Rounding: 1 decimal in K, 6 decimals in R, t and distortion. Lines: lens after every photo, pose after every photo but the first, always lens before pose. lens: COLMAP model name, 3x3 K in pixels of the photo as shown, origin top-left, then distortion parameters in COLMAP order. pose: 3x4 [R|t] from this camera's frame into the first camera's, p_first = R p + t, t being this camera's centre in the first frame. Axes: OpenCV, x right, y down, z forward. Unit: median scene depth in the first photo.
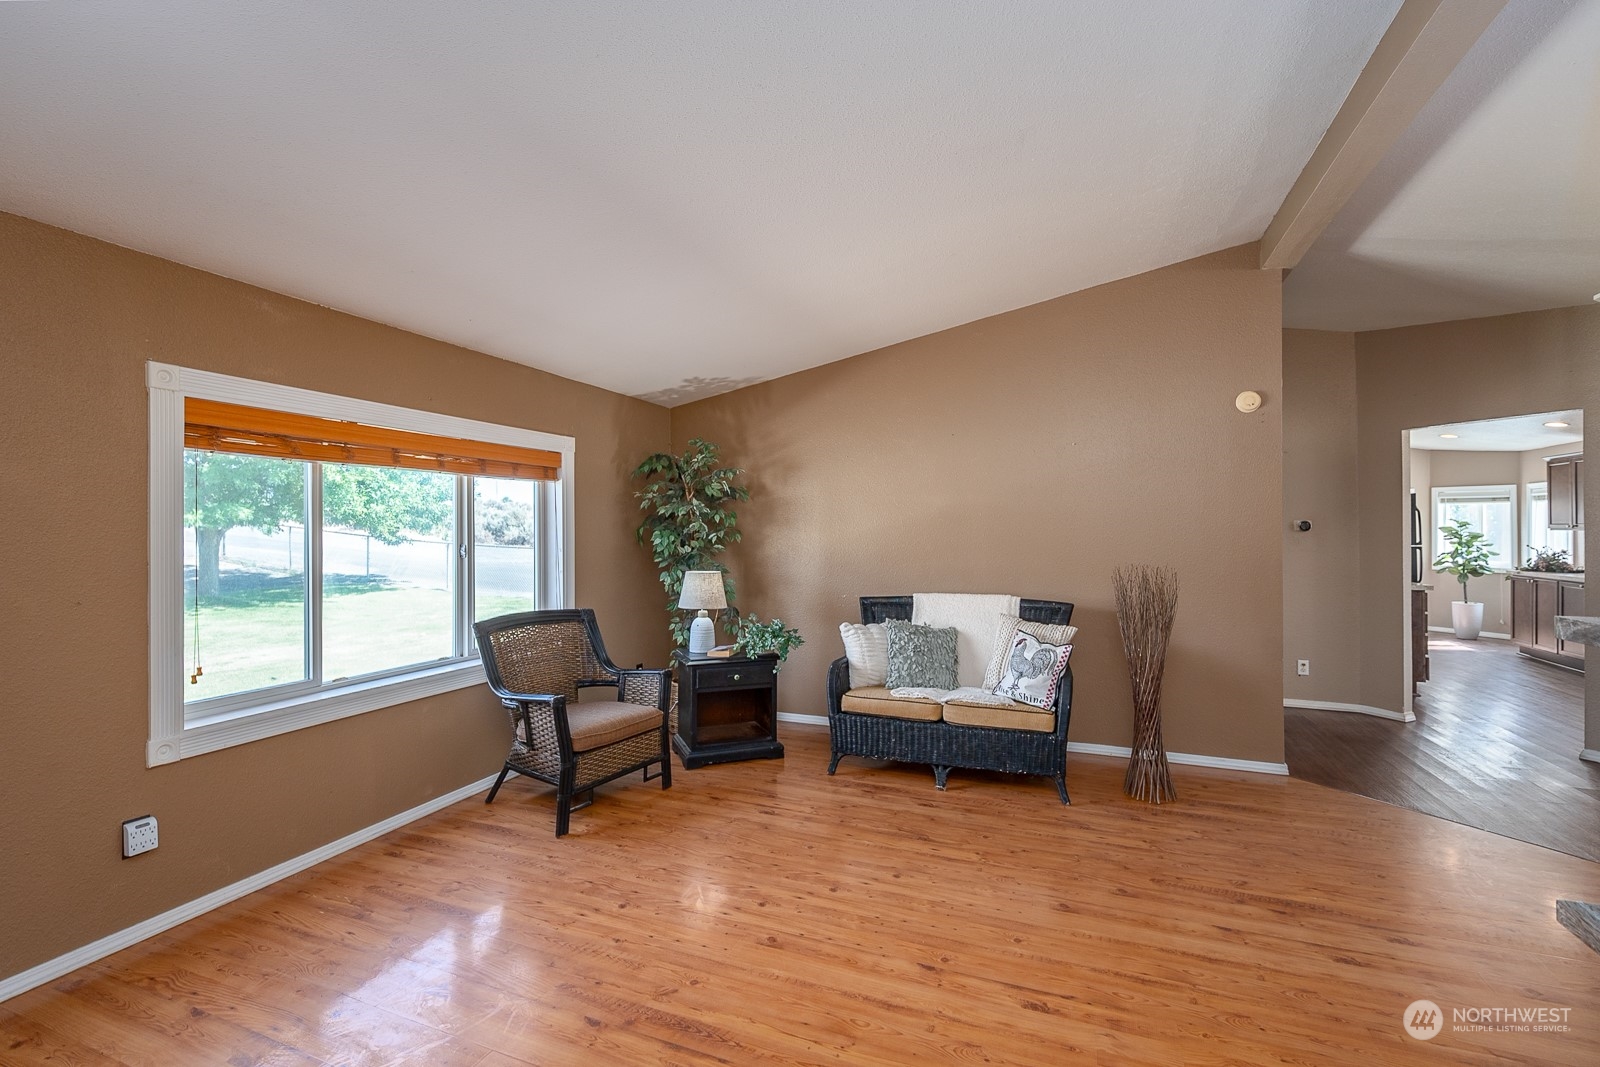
lens RADIAL K [[698.7, 0, 789.6], [0, 698.7, 527.6], [0, 0, 1]] dist [0.001139, -0.000027]
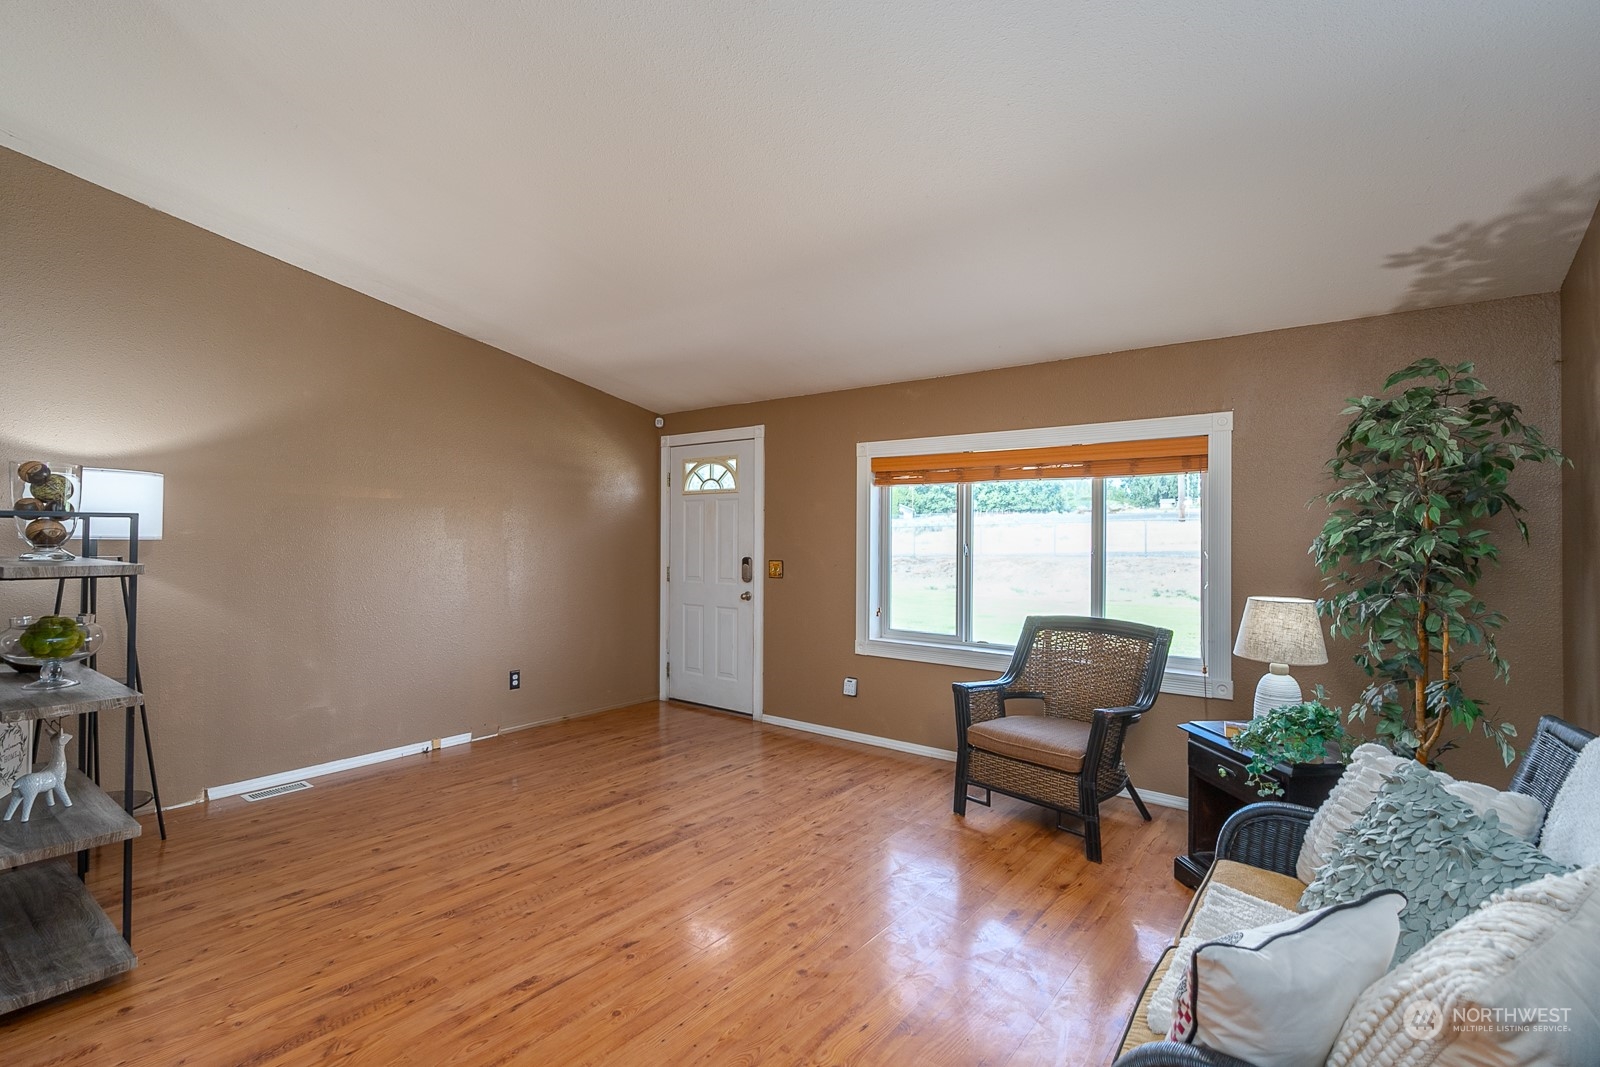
lens RADIAL K [[733.0, 0, 812.9], [0, 733.0, 532.9], [0, 0, 1]] dist [-0.001992, -0.000326]
pose [[-0.248336, -0.001523, -0.968673, 0.729791], [-0.001603, 0.999998, -0.001161, 0.007950], [0.968673, 0.001264, -0.248338, 0.940453]]
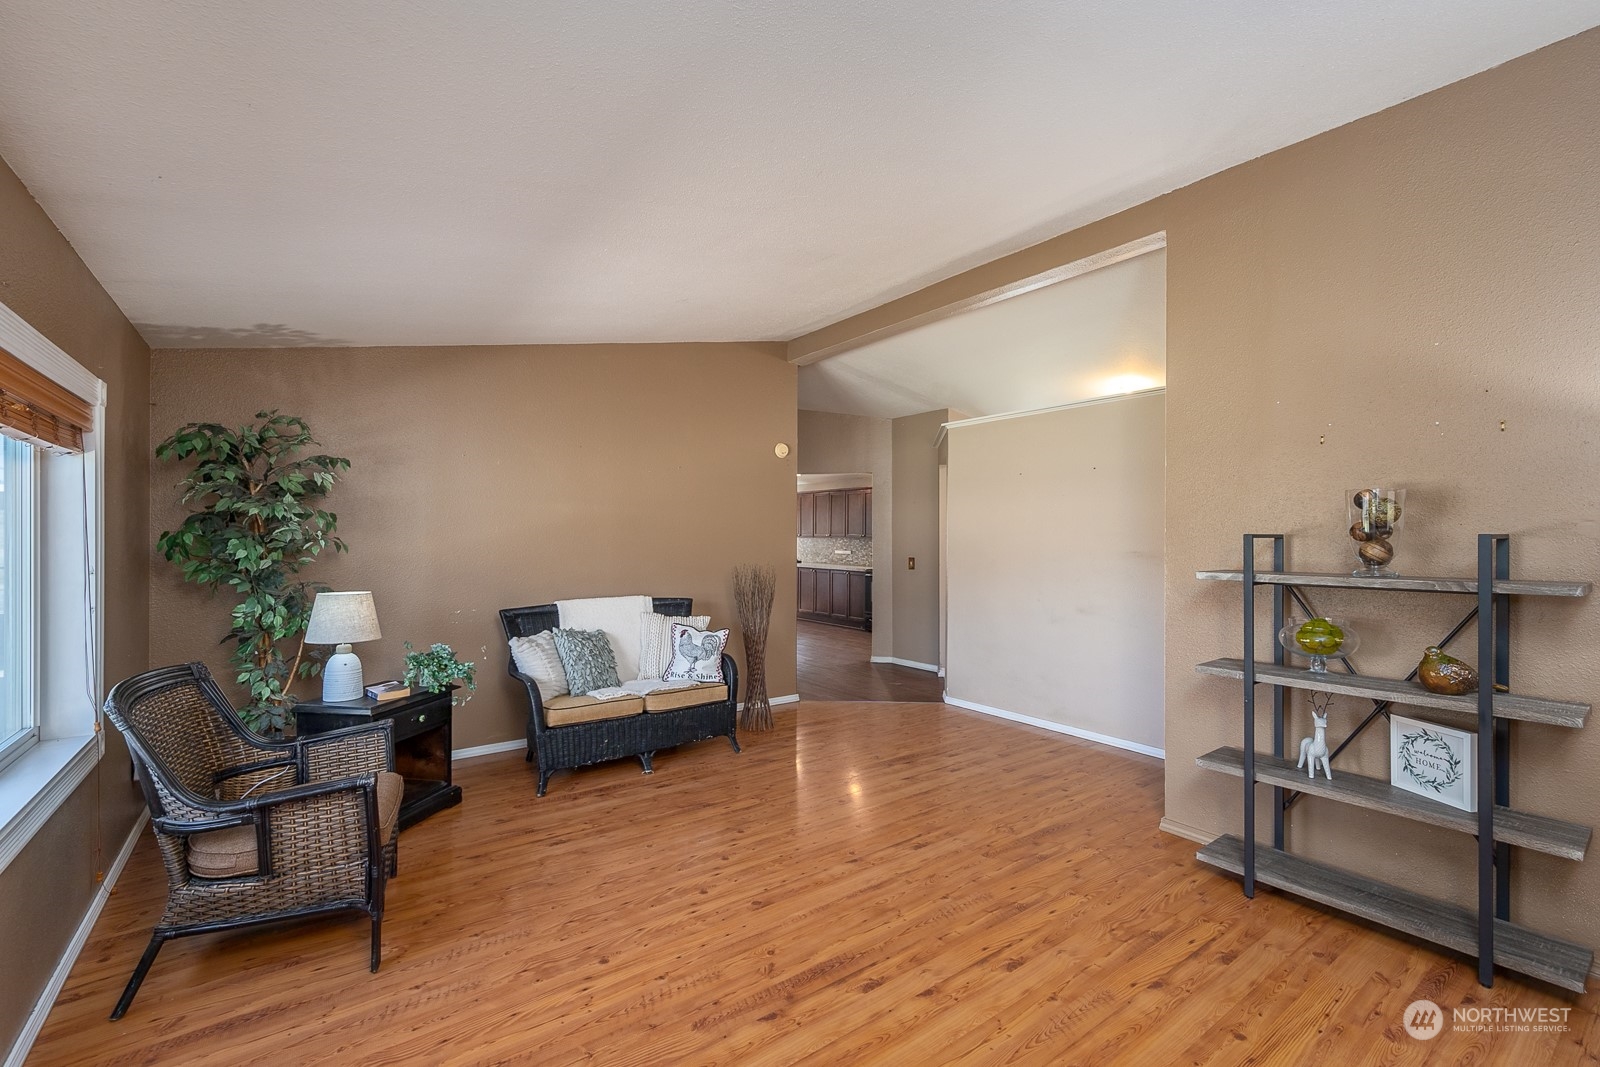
lens RADIAL K [[698.7, 0, 793.3], [0, 698.7, 535.6], [0, 0, 1]] dist [0.001139, -0.000027]
pose [[0.525538, 0.005509, 0.850753, -0.627913], [-0.008938, 0.999960, -0.000954, -0.002186], [-0.850723, -0.007102, 0.525566, 0.236546]]
